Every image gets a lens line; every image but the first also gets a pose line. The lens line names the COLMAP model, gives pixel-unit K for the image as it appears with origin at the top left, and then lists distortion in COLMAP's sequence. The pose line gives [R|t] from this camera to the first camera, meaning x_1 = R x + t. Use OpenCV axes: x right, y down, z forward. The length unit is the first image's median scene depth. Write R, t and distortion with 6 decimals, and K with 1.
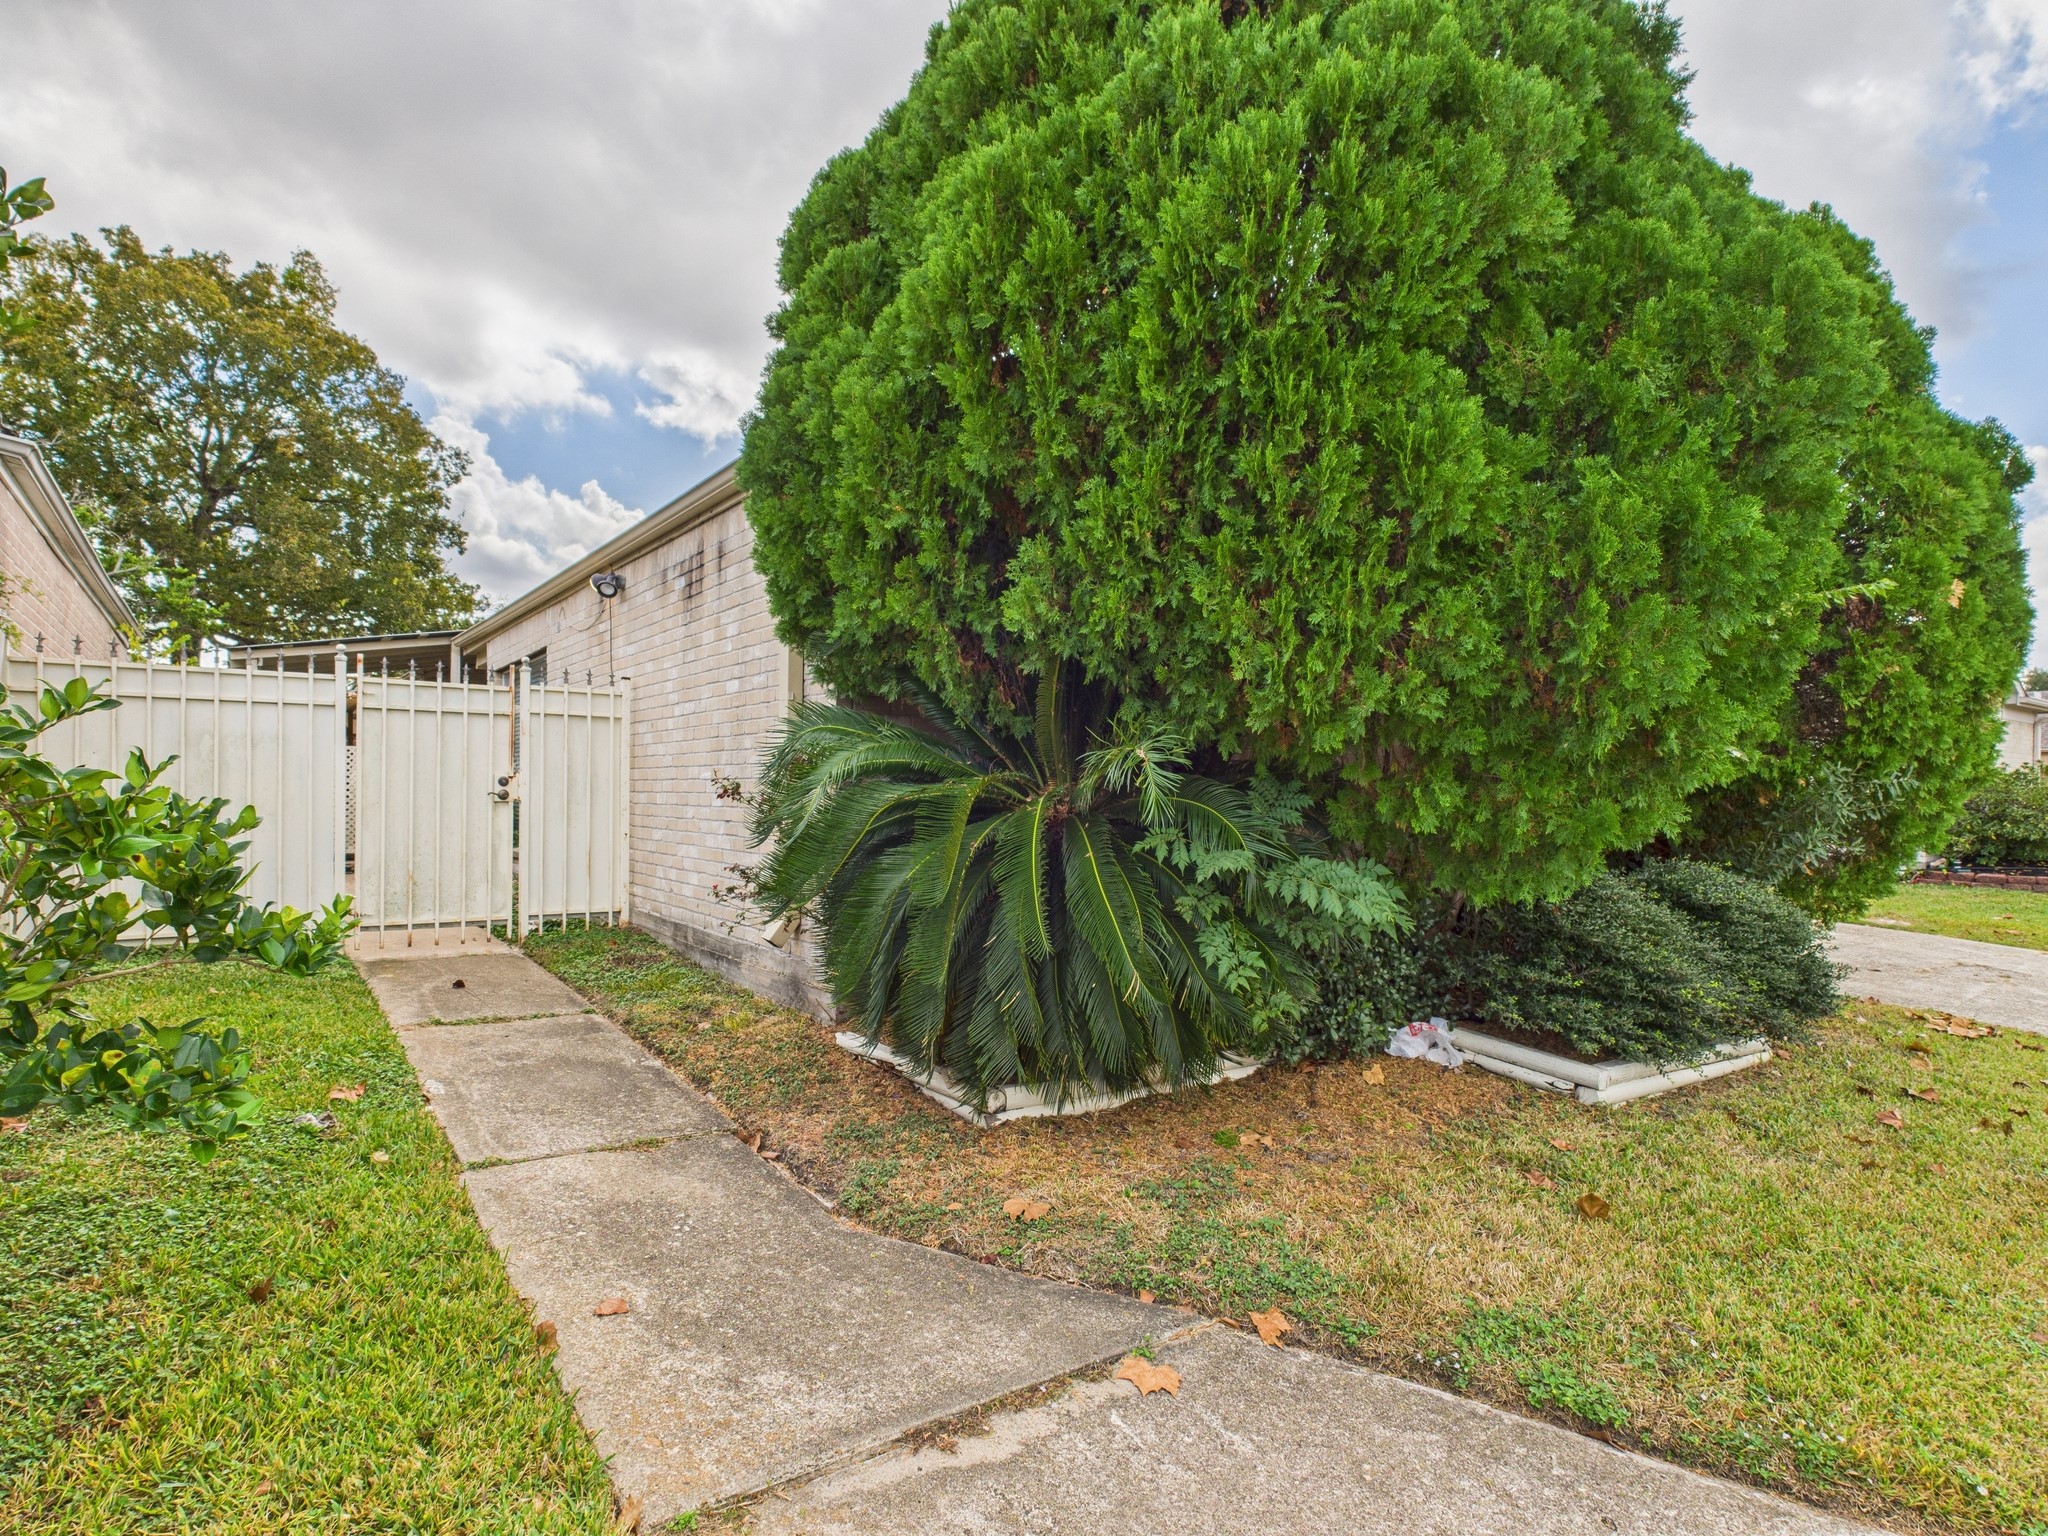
lens RADIAL K [[1076.2, 0, 1026.6], [0, 1076.2, 776.5], [0, 0, 1]] dist [0.000825, -0.000259]
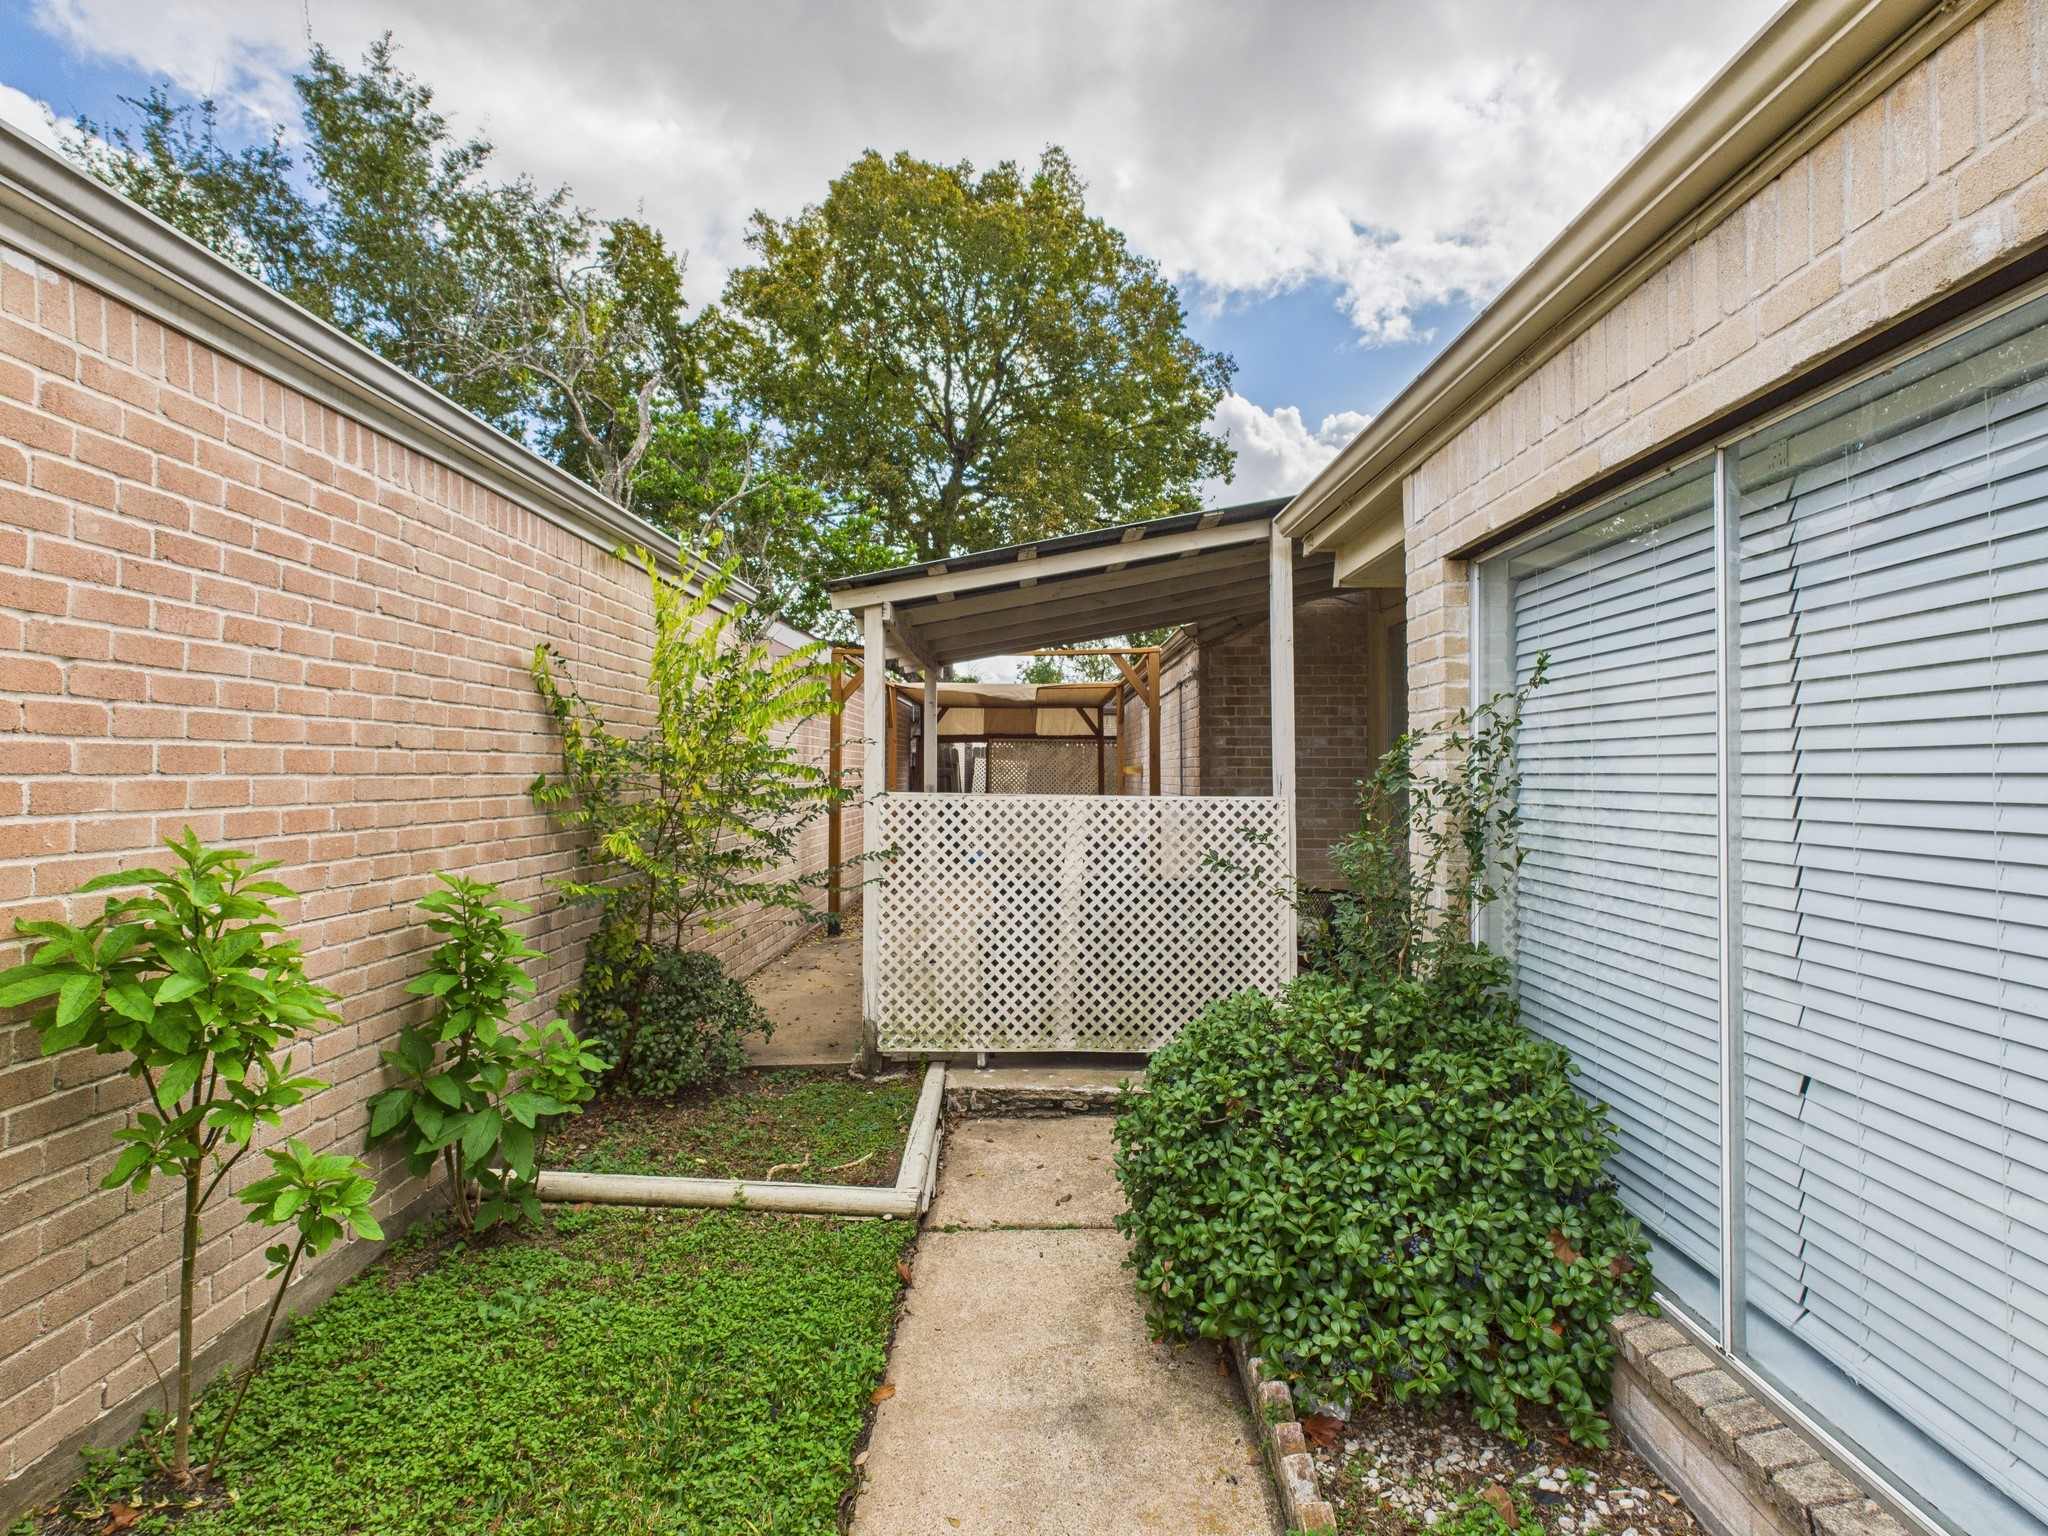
lens RADIAL K [[1076.2, 0, 1026.6], [0, 1076.2, 776.5], [0, 0, 1]] dist [0.000825, -0.000259]
pose [[0.803374, 0.010809, -0.595377, -0.209112], [-0.007806, 0.999940, 0.007620, -0.019291], [0.595424, -0.001474, 0.803410, 0.354301]]
